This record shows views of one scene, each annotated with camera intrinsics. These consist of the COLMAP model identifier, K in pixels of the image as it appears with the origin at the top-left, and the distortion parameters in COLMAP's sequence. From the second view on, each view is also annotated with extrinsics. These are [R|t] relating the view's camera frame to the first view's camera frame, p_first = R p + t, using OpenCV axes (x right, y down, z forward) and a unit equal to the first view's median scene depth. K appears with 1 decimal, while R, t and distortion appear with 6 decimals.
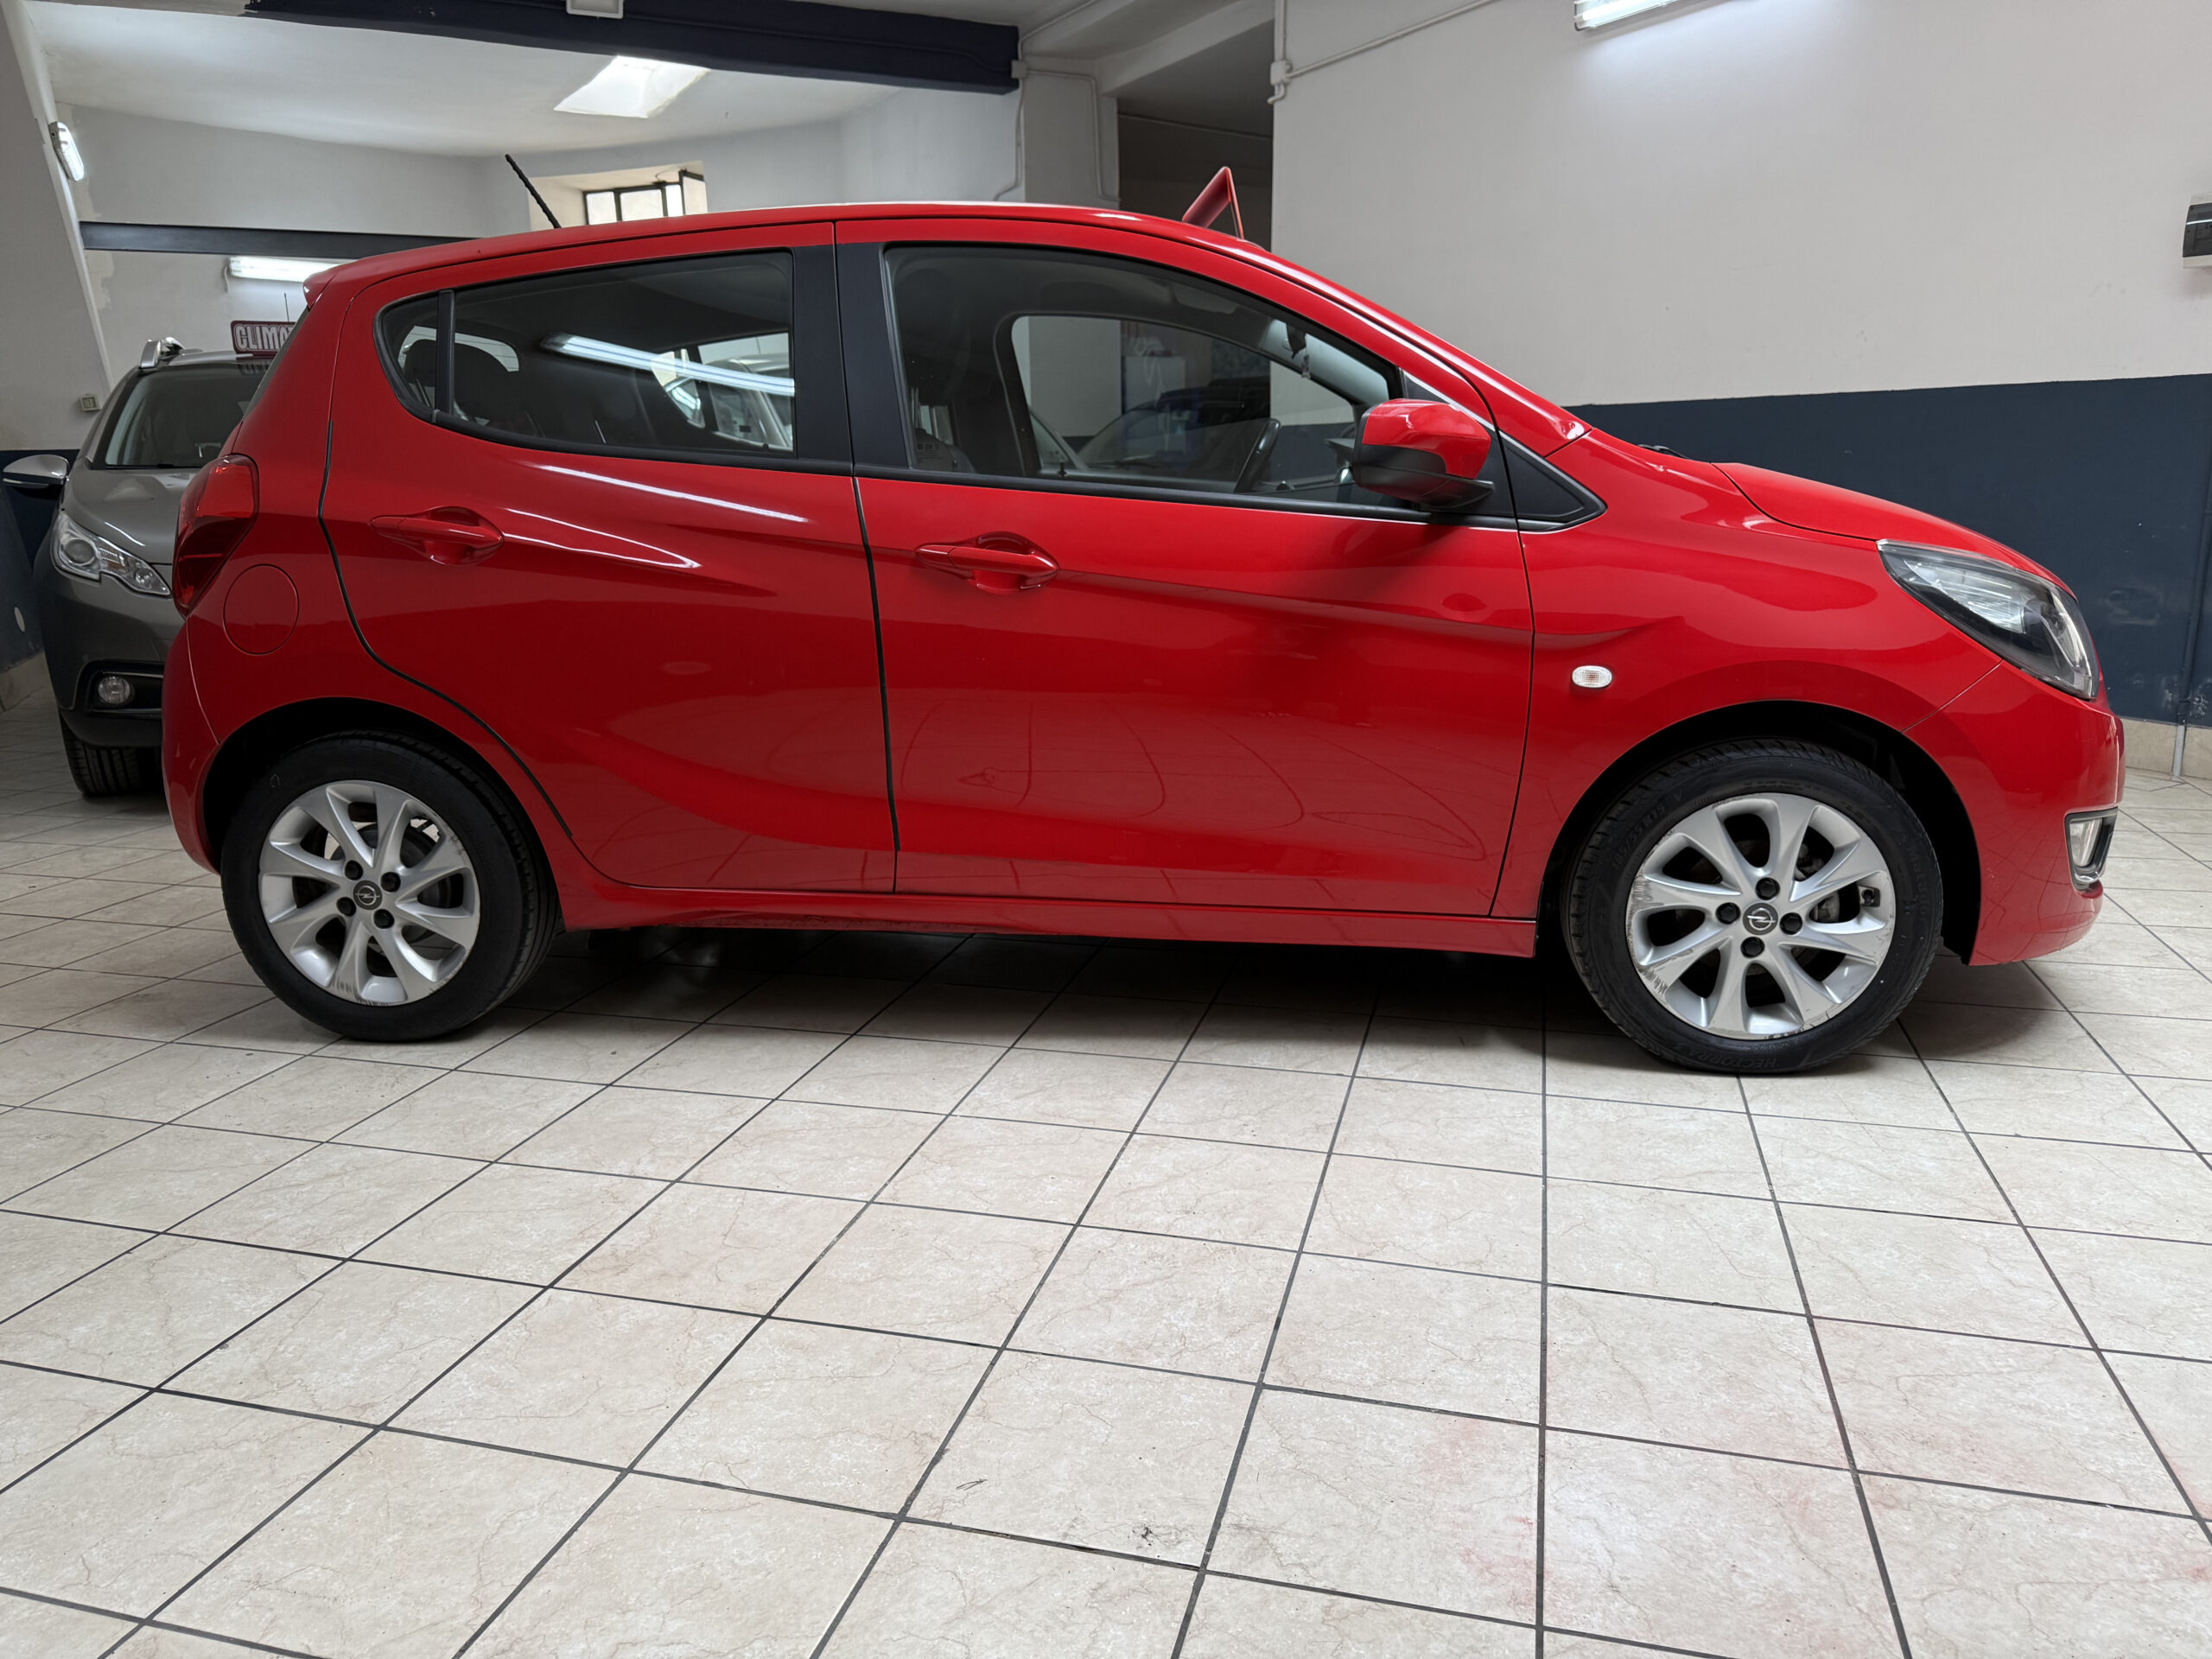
lens RADIAL K [[1591.4, 0, 1092.0], [0, 1591.4, 815.3], [0, 0, 1]] dist [0.000235, -0.001890]
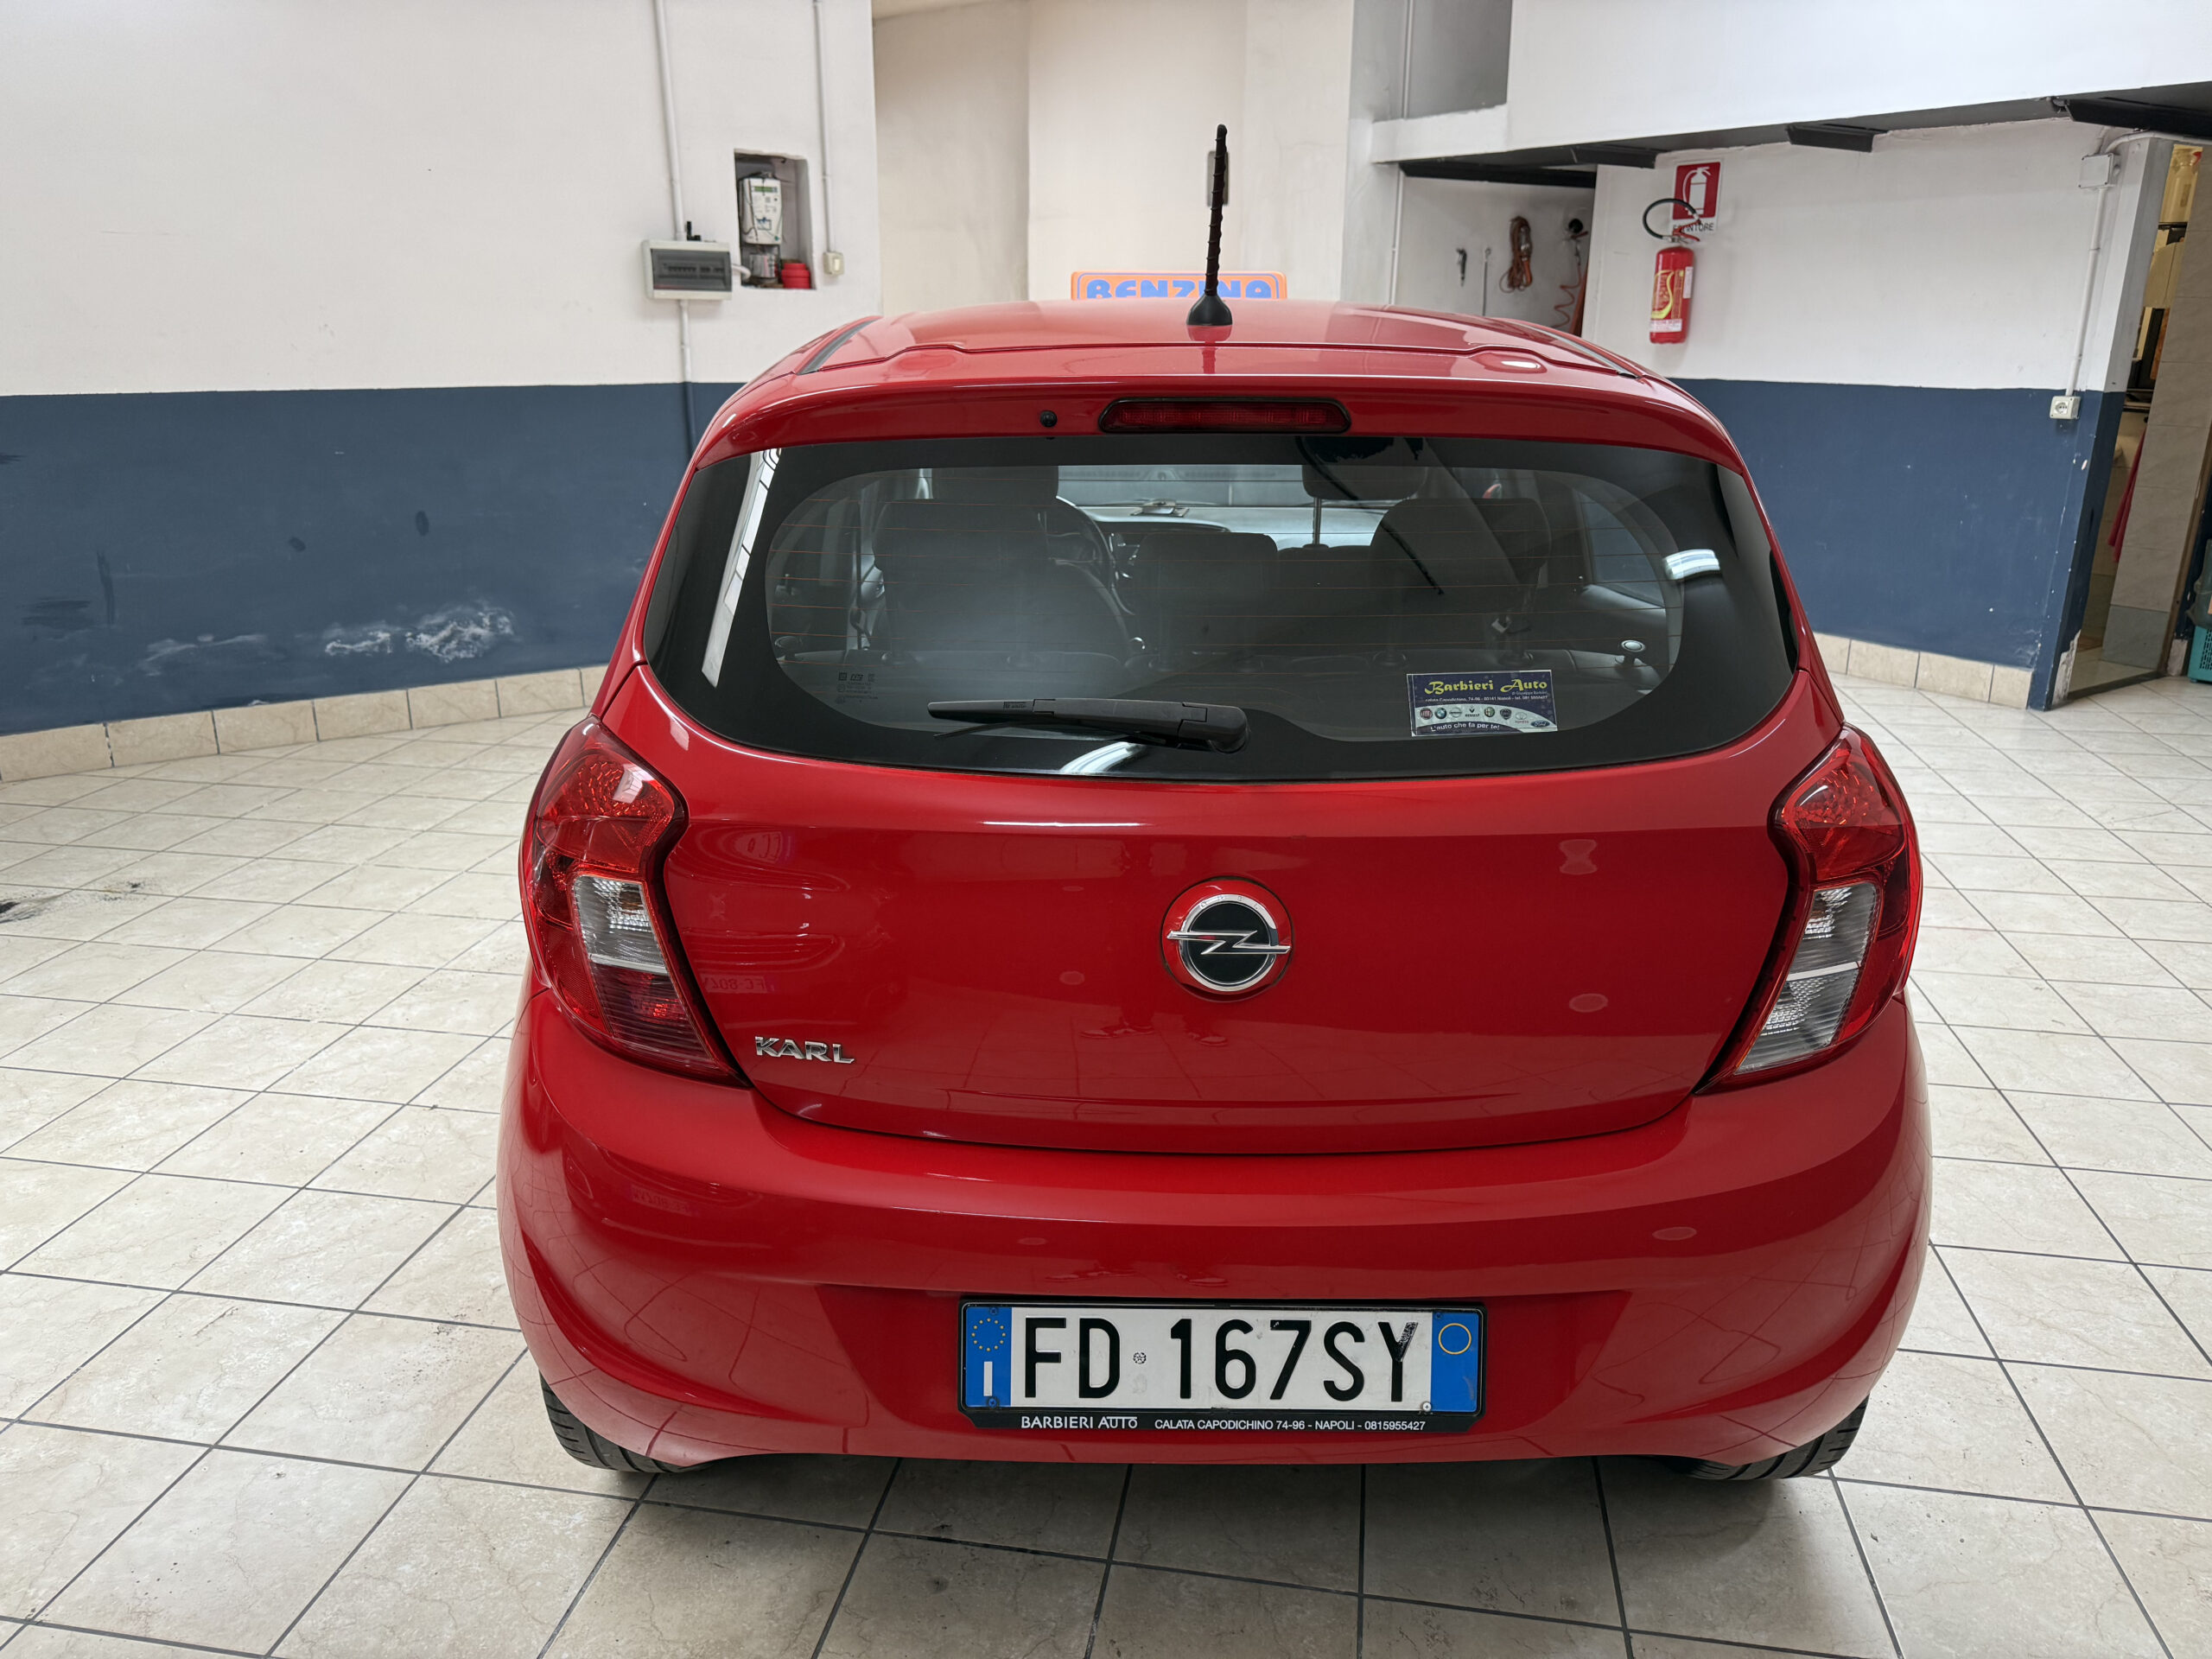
lens RADIAL K [[1591.4, 0, 1104.2], [0, 1591.4, 837.6], [0, 0, 1]] dist [0.000235, -0.001890]
pose [[-0.116759, -0.295630, 0.948140, -1.203101], [0.212089, 0.925226, 0.314603, -0.484380], [-0.970250, 0.237823, -0.045328, 1.457591]]
